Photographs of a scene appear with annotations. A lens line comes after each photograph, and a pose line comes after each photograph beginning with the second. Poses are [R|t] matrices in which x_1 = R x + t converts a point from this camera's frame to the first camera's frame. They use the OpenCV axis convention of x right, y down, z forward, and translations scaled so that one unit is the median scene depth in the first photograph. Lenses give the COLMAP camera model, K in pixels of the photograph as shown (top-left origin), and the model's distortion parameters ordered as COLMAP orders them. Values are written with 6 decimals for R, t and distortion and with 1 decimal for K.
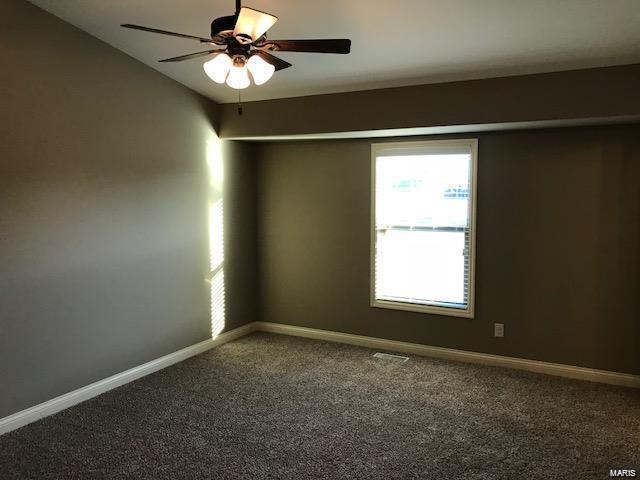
lens RADIAL K [[537.3, 0, 320.0], [0, 537.3, 240.0], [0, 0, 1]] dist [0.002009, -0.005281]
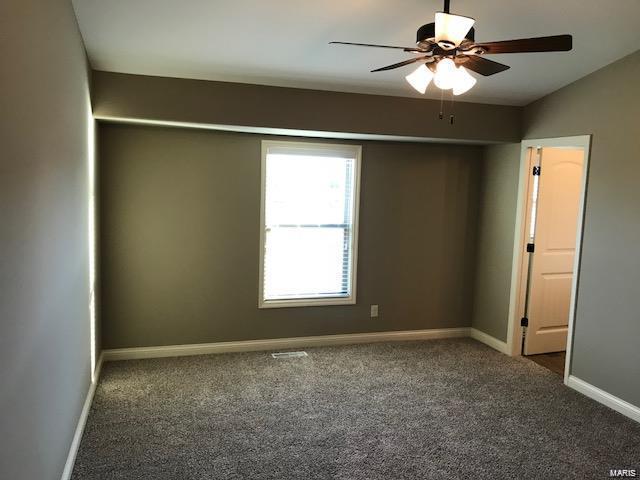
lens RADIAL K [[508.7, 0, 319.6], [0, 508.7, 236.5], [0, 0, 1]] dist [0.002522, -0.002806]
pose [[0.688205, -0.043415, 0.724216, -0.519508], [0.040065, 0.998959, 0.021813, -0.022392], [-0.724409, 0.014004, 0.689228, 0.305049]]
